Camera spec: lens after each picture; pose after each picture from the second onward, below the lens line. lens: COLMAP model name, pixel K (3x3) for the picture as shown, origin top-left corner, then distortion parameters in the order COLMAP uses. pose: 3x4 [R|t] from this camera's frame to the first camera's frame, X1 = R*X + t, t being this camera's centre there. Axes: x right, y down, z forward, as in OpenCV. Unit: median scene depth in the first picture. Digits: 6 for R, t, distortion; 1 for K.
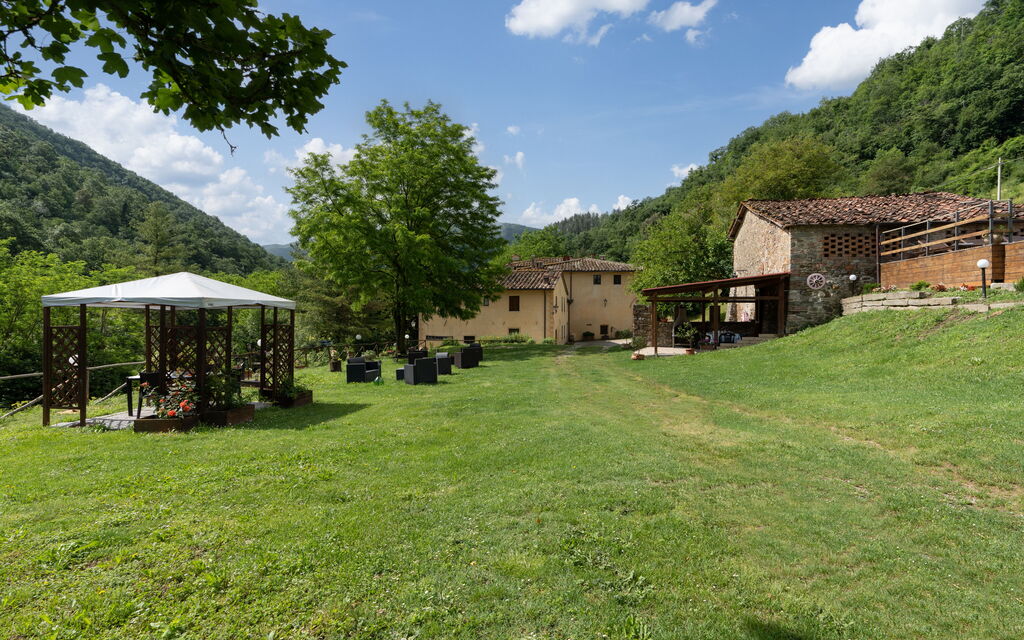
lens RADIAL K [[527.6, 0, 512.0], [0, 527.6, 320.0], [0, 0, 1]] dist [0.003033, 0.000001]
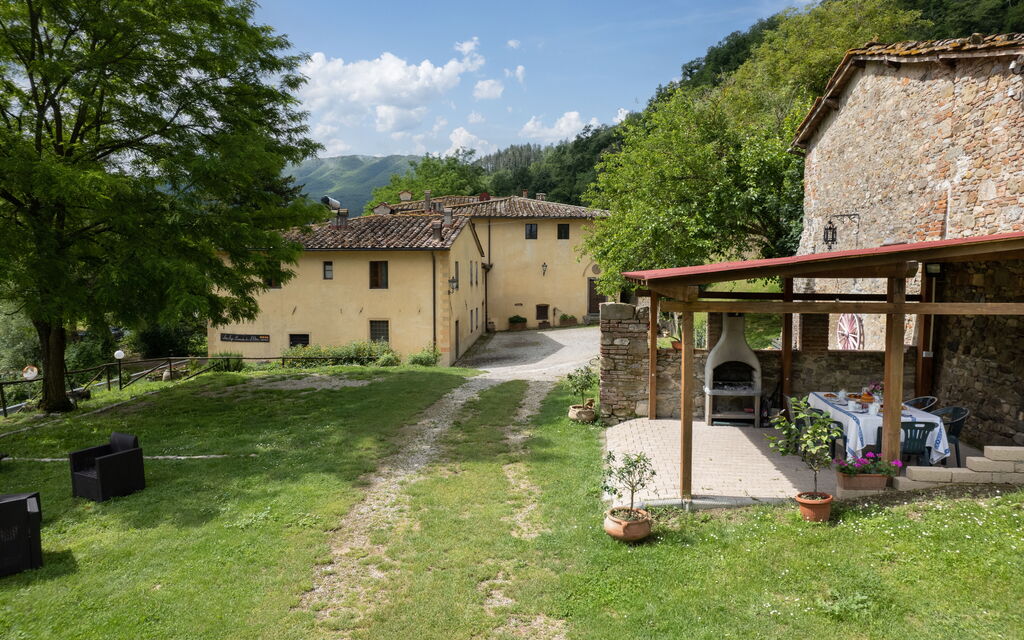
lens RADIAL K [[661.8, 0, 512.0], [0, 661.8, 320.0], [0, 0, 1]] dist [-0.031118, 0.001936]
pose [[0.993089, -0.010408, 0.116901, 0.046696], [0.003469, 0.998228, 0.059402, -0.018926], [-0.117312, -0.058586, 0.991366, 0.226056]]
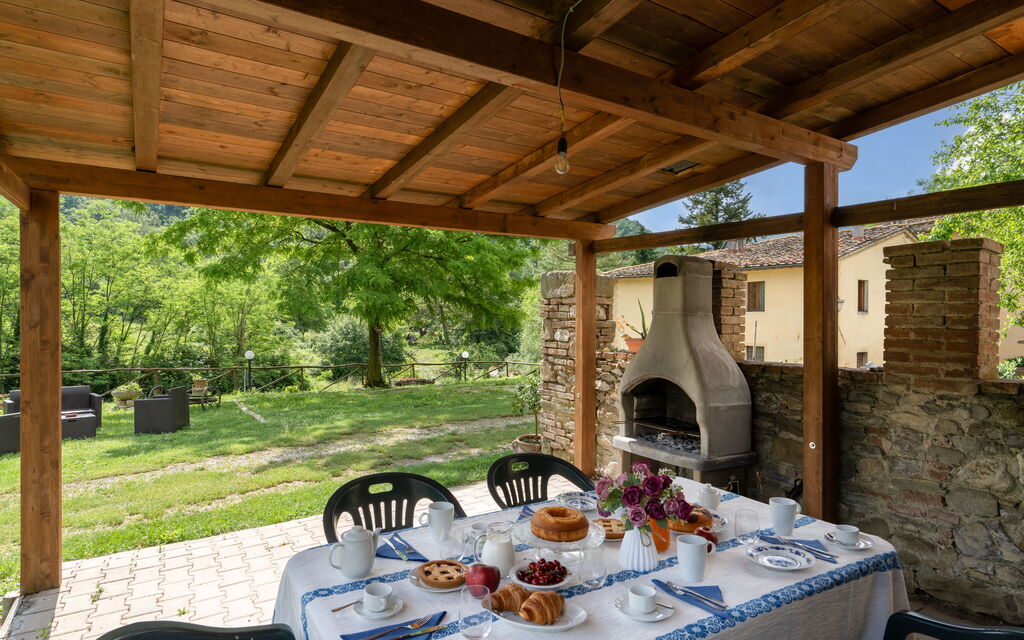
lens RADIAL K [[541.2, 0, 512.0], [0, 541.2, 320.0], [0, 0, 1]] dist [-0.003524, -0.000310]
pose [[0.723975, 0.002336, -0.689822, 0.155018], [-0.004277, 0.999990, -0.001102, -0.004235], [0.689813, 0.003748, 0.723978, 0.334144]]
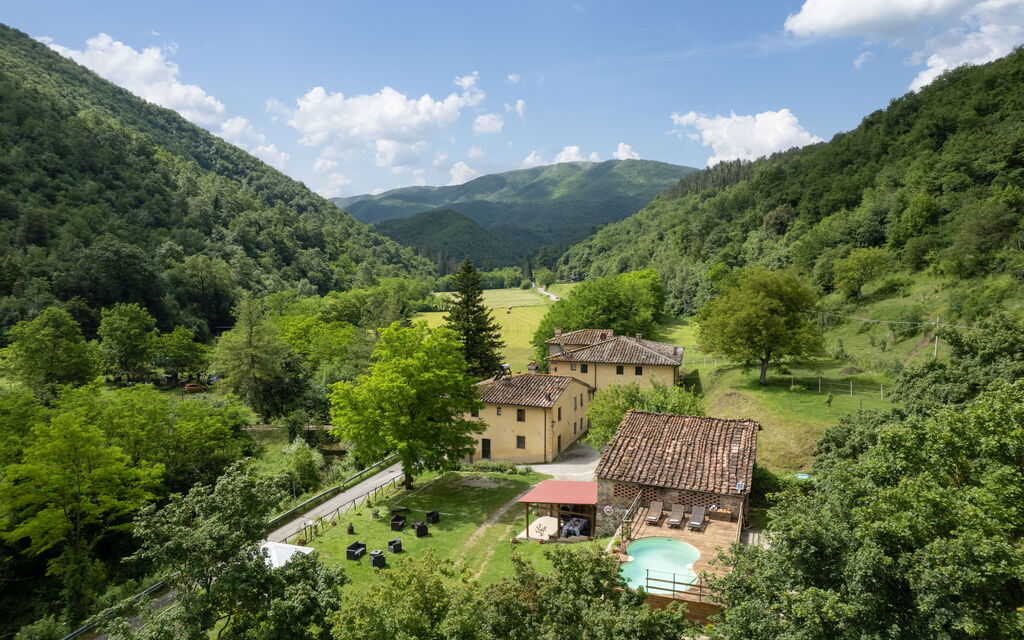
lens RADIAL K [[661.8, 0, 512.0], [0, 661.8, 320.0], [0, 0, 1]] dist [-0.031118, 0.001936]
pose [[0.978641, 0.011692, -0.205245, 0.220255], [0.000369, 0.998280, 0.058628, -0.254823], [0.205577, -0.057452, 0.976953, -0.345878]]
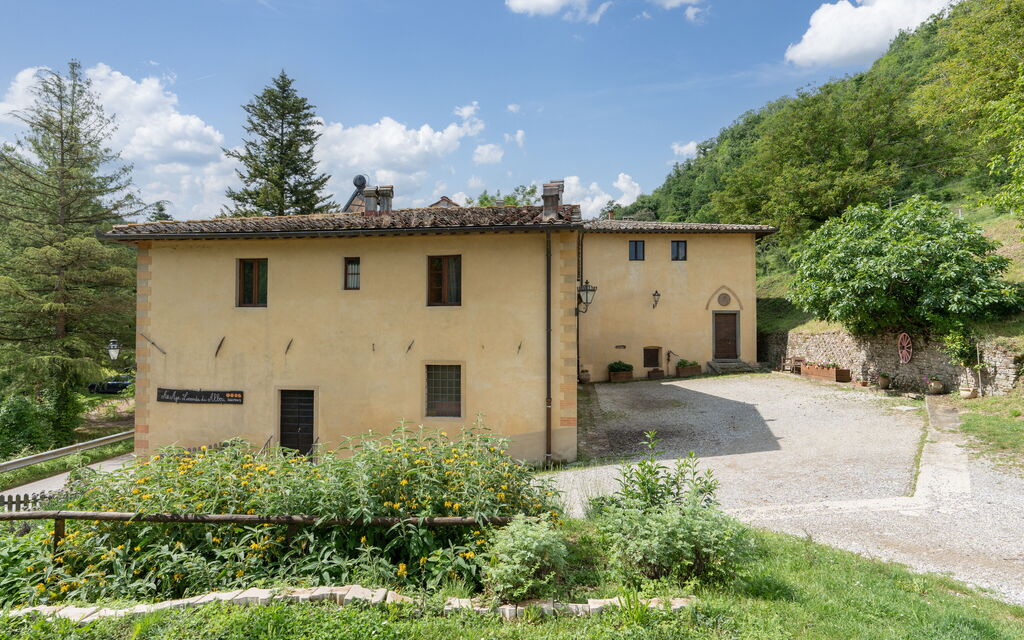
lens RADIAL K [[541.2, 0, 512.0], [0, 541.2, 320.0], [0, 0, 1]] dist [-0.003524, -0.000310]
pose [[0.997330, -0.001595, 0.073004, 0.015345], [0.004040, 0.999435, -0.033356, 0.001007], [-0.072910, 0.033562, 0.996774, 0.528436]]
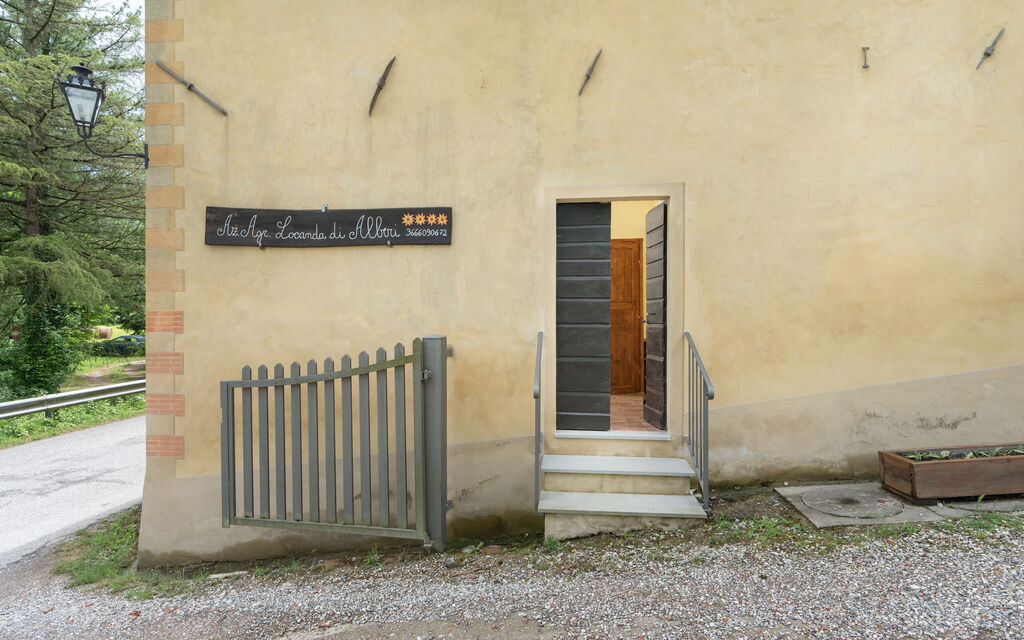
lens RADIAL K [[527.6, 0, 512.0], [0, 527.6, 320.0], [0, 0, 1]] dist [0.003033, 0.000001]
pose [[0.997400, -0.004231, 0.071937, -0.082765], [0.004100, 0.999990, 0.001964, 0.041588], [-0.071945, -0.001664, 0.997407, 0.694128]]
